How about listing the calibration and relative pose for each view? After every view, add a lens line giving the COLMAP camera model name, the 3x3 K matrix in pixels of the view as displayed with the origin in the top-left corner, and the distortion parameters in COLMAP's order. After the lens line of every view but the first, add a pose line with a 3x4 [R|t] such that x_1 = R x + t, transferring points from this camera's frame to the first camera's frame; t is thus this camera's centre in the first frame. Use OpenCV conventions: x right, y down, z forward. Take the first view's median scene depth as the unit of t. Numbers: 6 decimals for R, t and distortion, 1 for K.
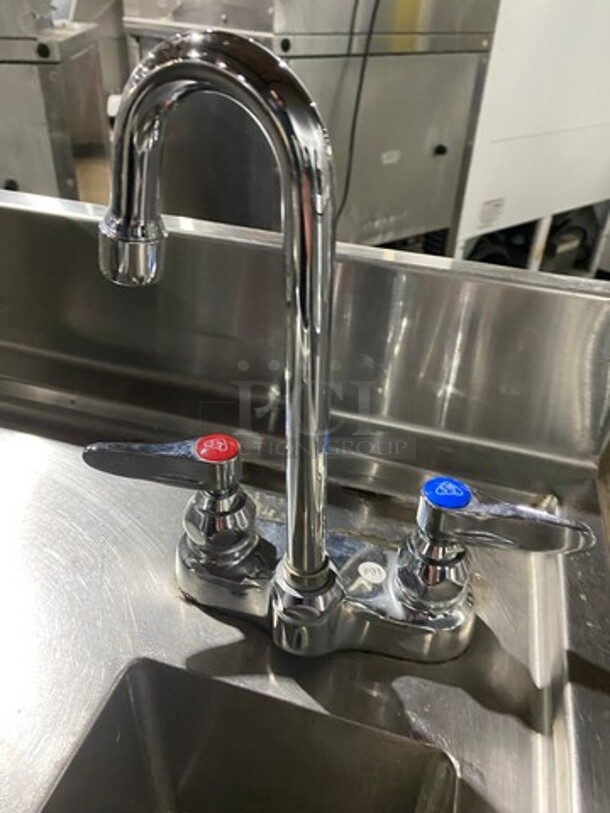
lens RADIAL K [[625.7, 0, 305.0], [0, 625.7, 406.5], [0, 0, 1]] dist [-0.008734, -0.006117]
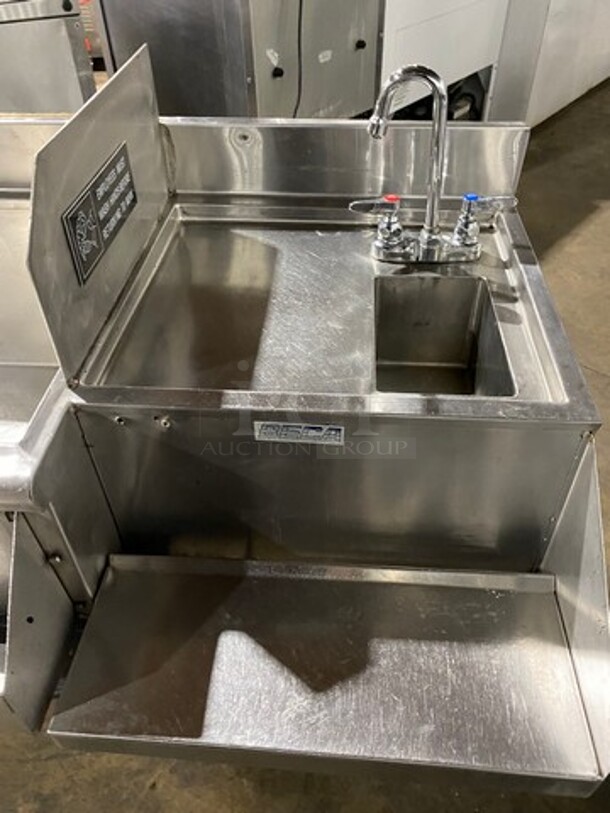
lens RADIAL K [[615.6, 0, 305.0], [0, 615.6, 406.5], [0, 0, 1]] dist [0.002895, 0.002182]
pose [[0.976053, -0.187898, 0.109613, -0.167533], [0.168644, 0.971885, 0.164311, 0.075652], [-0.137405, -0.141890, 0.980299, -0.309563]]
